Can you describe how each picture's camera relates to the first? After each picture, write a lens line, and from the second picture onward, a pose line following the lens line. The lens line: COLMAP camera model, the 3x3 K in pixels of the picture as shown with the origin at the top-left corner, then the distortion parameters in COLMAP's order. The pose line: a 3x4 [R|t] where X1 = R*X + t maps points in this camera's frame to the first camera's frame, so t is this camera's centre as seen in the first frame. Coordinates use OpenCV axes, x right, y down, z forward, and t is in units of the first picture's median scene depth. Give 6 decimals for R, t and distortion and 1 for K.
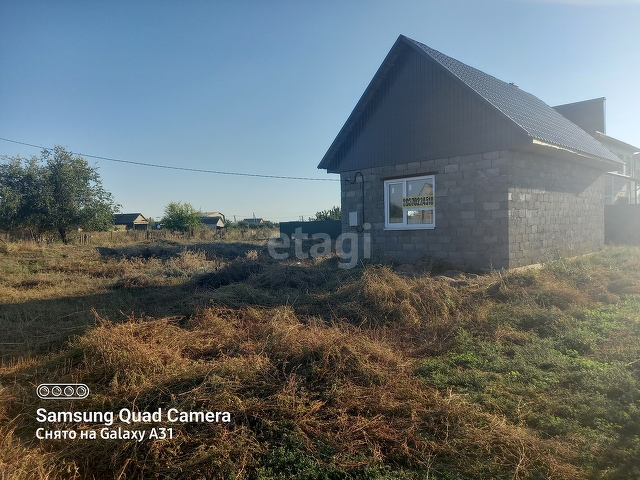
lens RADIAL K [[478.3, 0, 323.2], [0, 478.3, 228.6], [0, 0, 1]] dist [0.078915, -0.104320]
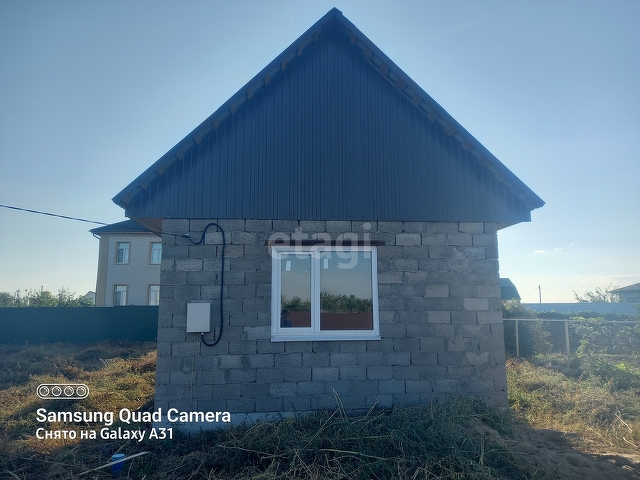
lens RADIAL K [[478.3, 0, 323.2], [0, 478.3, 228.6], [0, 0, 1]] dist [0.078915, -0.104320]
pose [[0.651568, 0.151307, 0.743347, -0.223296], [-0.010344, 0.981587, -0.190734, -0.016544], [-0.758520, 0.116587, 0.641136, 0.573433]]
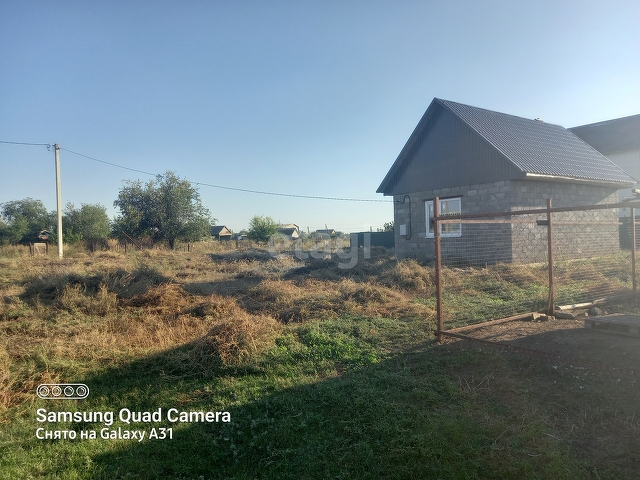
lens RADIAL K [[478.3, 0, 323.2], [0, 478.3, 228.6], [0, 0, 1]] dist [0.078915, -0.104320]
pose [[0.988909, -0.007738, -0.148318, 0.040459], [0.004455, 0.999738, -0.022453, 0.004967], [0.148453, 0.021543, 0.988685, -0.356042]]
